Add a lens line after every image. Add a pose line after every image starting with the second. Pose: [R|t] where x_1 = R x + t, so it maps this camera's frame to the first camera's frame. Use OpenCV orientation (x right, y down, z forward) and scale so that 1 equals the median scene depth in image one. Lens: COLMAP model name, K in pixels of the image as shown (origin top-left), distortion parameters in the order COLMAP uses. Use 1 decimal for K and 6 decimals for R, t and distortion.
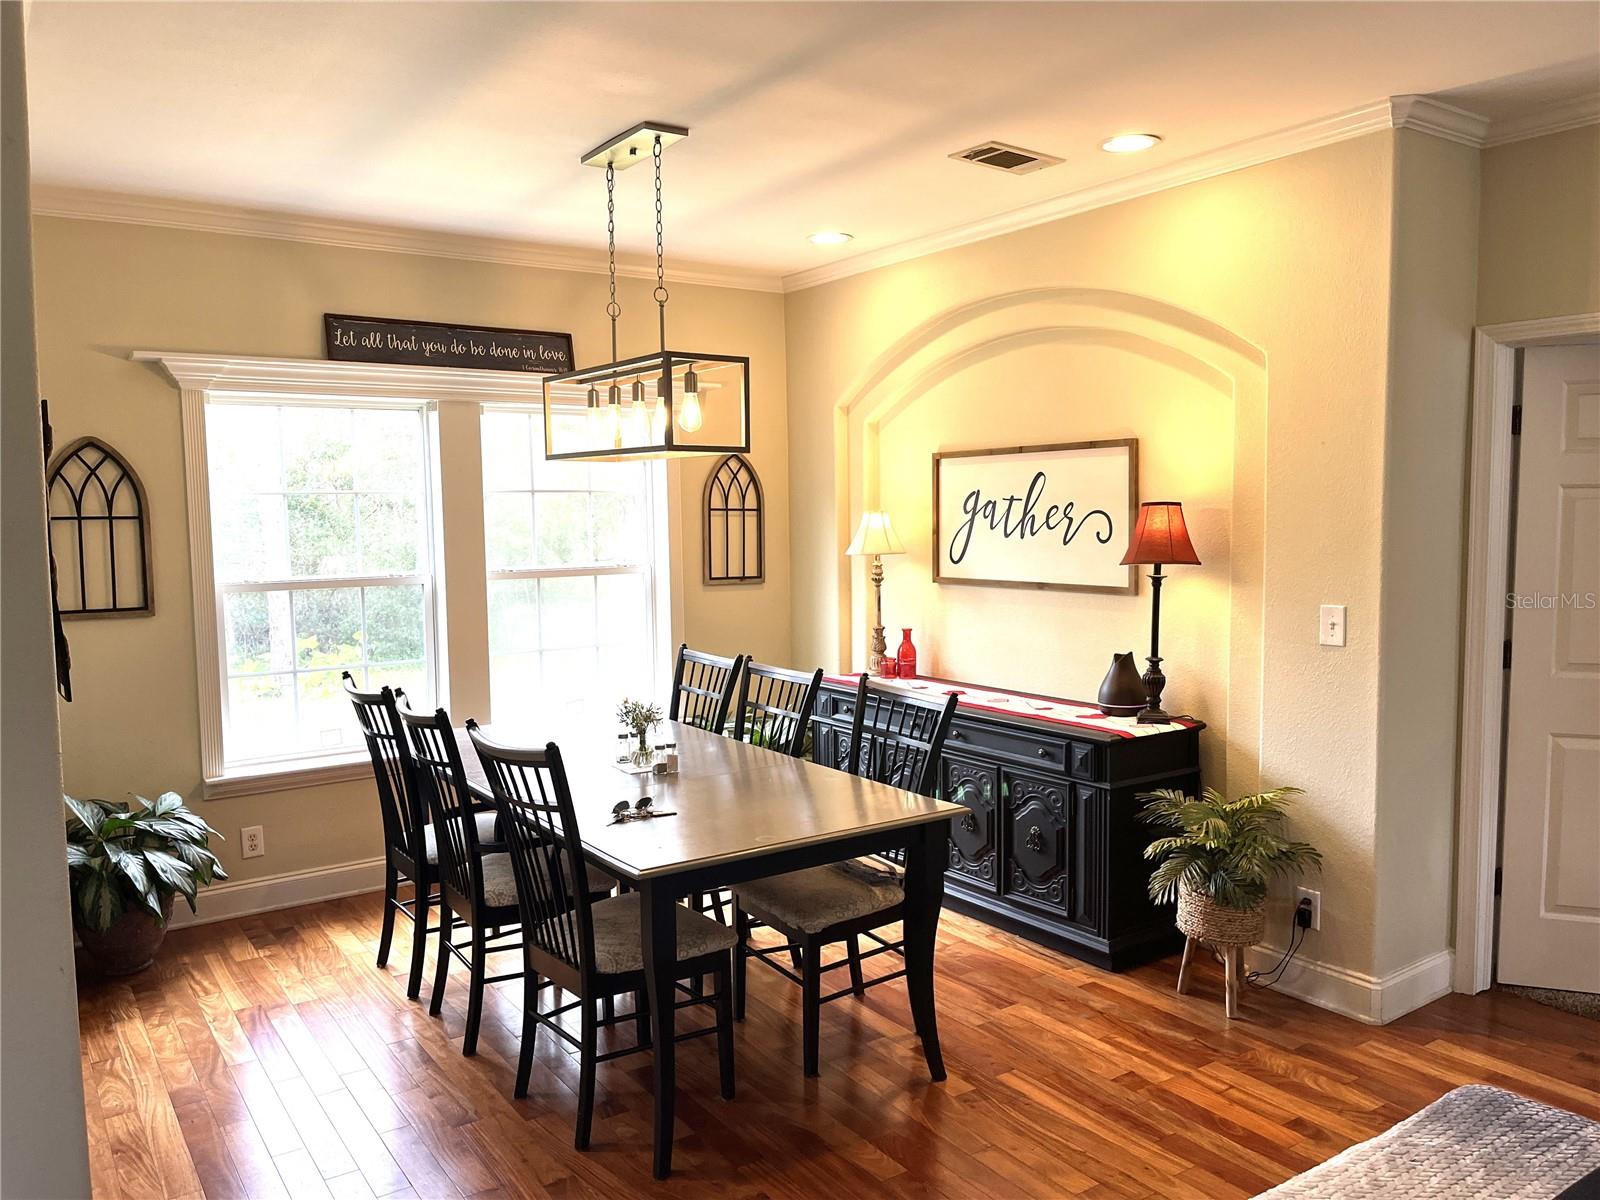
lens RADIAL K [[1204.1, 0, 793.4], [0, 1204.1, 609.9], [0, 0, 1]] dist [0.065719, -0.082884]
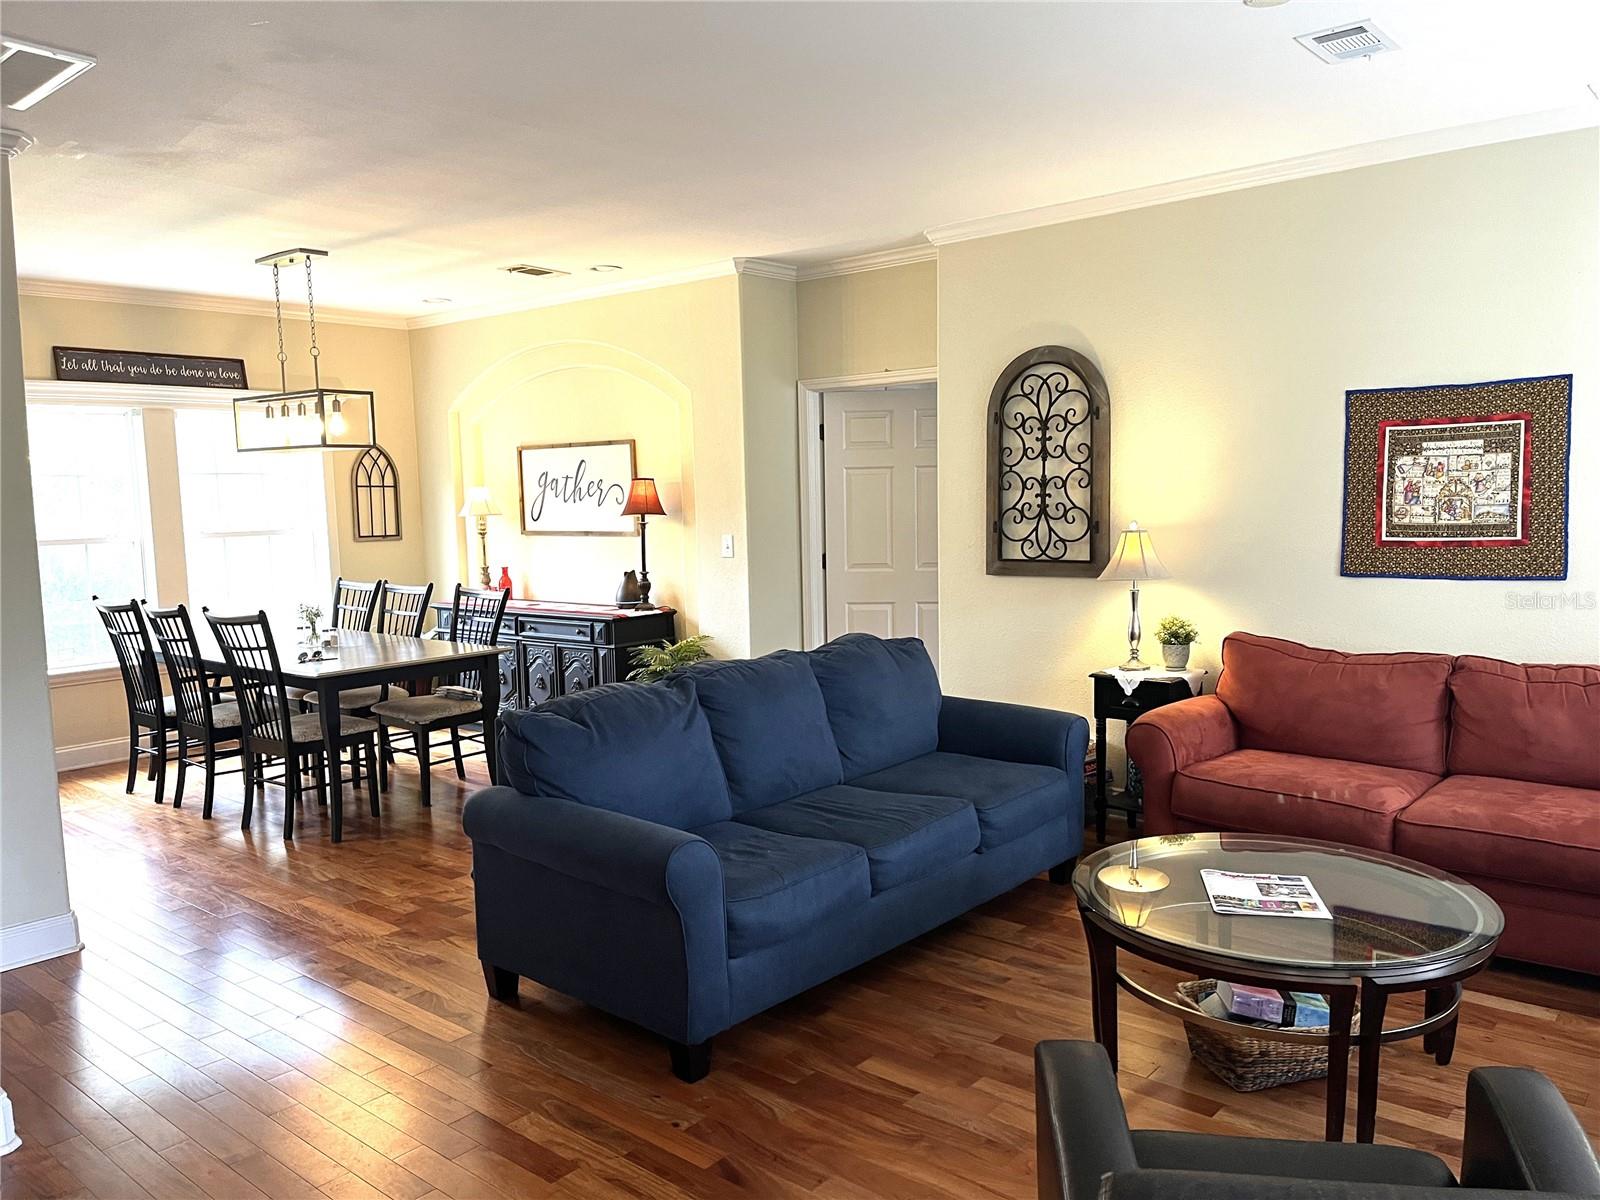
lens RADIAL K [[1204.1, 0, 806.0], [0, 1204.1, 608.9], [0, 0, 1]] dist [0.065719, -0.082884]
pose [[0.962397, -0.036561, 0.269177, 0.065001], [0.033446, 0.999310, 0.016148, 0.072122], [-0.269581, -0.006538, 0.962955, -0.665844]]
